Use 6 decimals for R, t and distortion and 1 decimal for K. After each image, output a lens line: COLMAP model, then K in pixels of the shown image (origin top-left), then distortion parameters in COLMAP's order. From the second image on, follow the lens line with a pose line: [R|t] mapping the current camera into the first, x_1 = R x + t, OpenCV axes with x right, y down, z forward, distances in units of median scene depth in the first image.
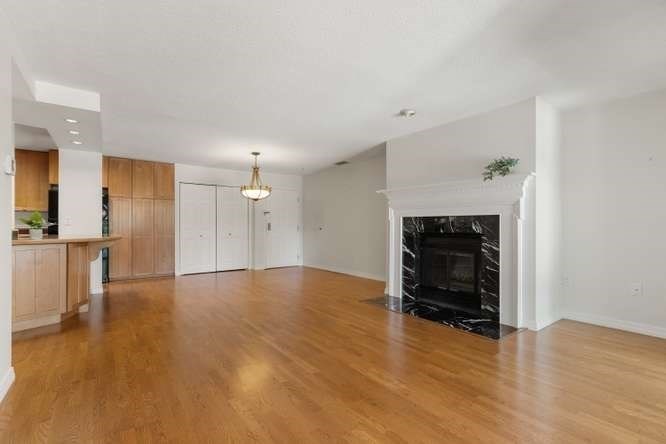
lens RADIAL K [[306.0, 0, 322.5], [0, 306.0, 223.7], [0, 0, 1]] dist [0.009080, -0.000953]
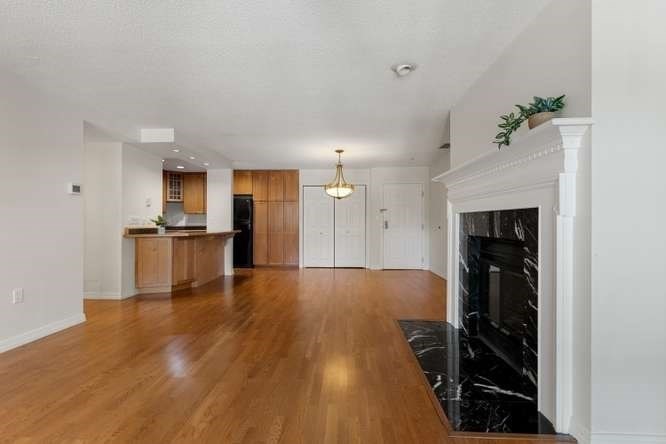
lens RADIAL K [[306.0, 0, 327.0], [0, 306.0, 219.9], [0, 0, 1]] dist [0.009080, -0.000953]
pose [[0.778858, -0.003918, -0.627188, 0.471482], [0.002113, 0.999991, -0.003623, -0.004618], [0.627197, 0.001497, 0.778860, 0.262978]]
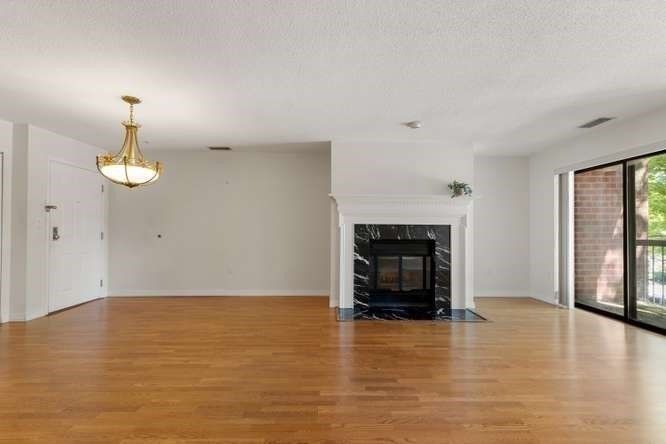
lens RADIAL K [[306.0, 0, 329.5], [0, 306.0, 223.2], [0, 0, 1]] dist [0.009080, -0.000953]
pose [[0.573229, 0.018264, 0.819191, -0.586593], [-0.010059, 0.999833, -0.015253, -0.008939], [-0.819333, 0.000503, 0.573317, 0.511579]]
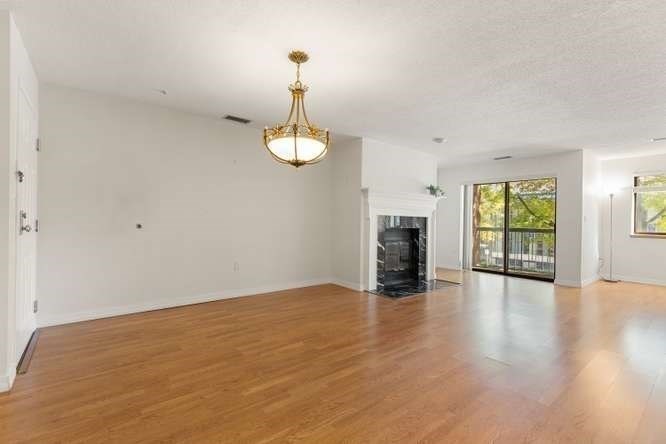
lens RADIAL K [[306.0, 0, 327.7], [0, 306.0, 220.0], [0, 0, 1]] dist [0.009080, -0.000953]
pose [[-0.060371, 0.001744, 0.998174, -0.832737], [-0.022792, 0.999735, -0.003126, 0.002929], [-0.997916, -0.022939, -0.060316, 1.254502]]
